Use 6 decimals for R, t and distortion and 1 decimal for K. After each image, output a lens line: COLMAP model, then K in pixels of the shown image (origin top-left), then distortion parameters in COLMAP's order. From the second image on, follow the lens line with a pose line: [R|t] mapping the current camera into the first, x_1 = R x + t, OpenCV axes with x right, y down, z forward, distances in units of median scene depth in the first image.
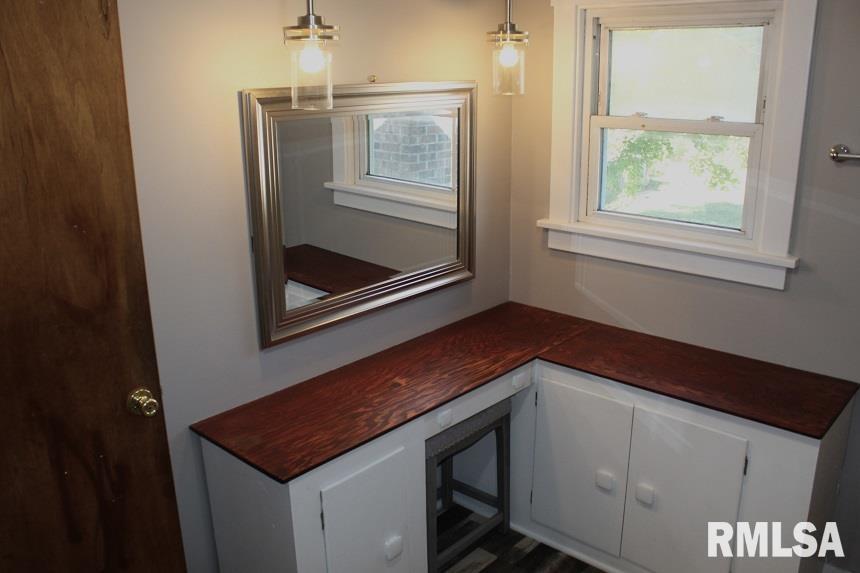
lens RADIAL K [[739.7, 0, 425.6], [0, 739.7, 288.2], [0, 0, 1]] dist [-0.151606, 0.134743]
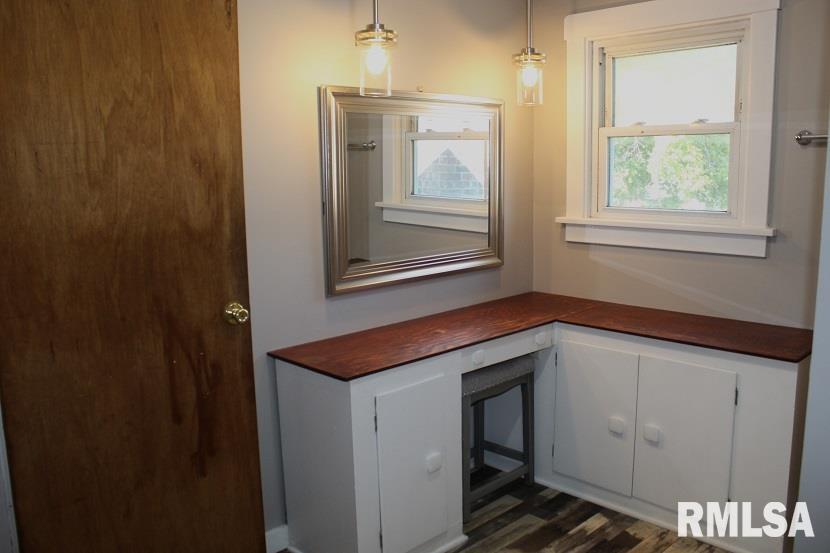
lens RADIAL K [[695.6, 0, 410.7], [0, 695.6, 279.1], [0, 0, 1]] dist [-0.151210, 0.124099]
pose [[0.997611, 0.006696, -0.068750, -0.005978], [-0.015431, 0.991741, -0.127328, 0.186738], [0.067330, 0.128084, 0.989475, -0.127271]]
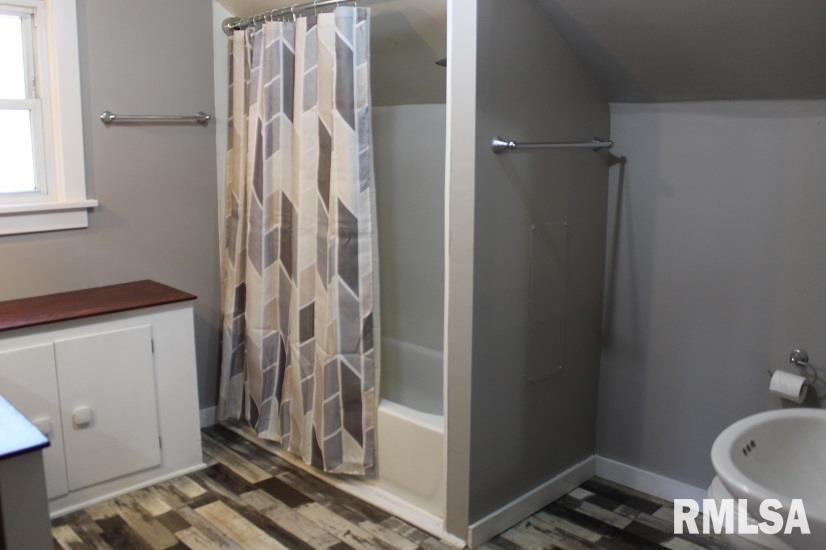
lens RADIAL K [[710.4, 0, 408.7], [0, 710.4, 276.6], [0, 0, 1]] dist [-0.151606, 0.134743]
pose [[0.063982, -0.175601, 0.982380, -0.685533], [0.279962, 0.948025, 0.151226, 0.059855], [-0.957877, 0.265353, 0.109818, 0.338039]]
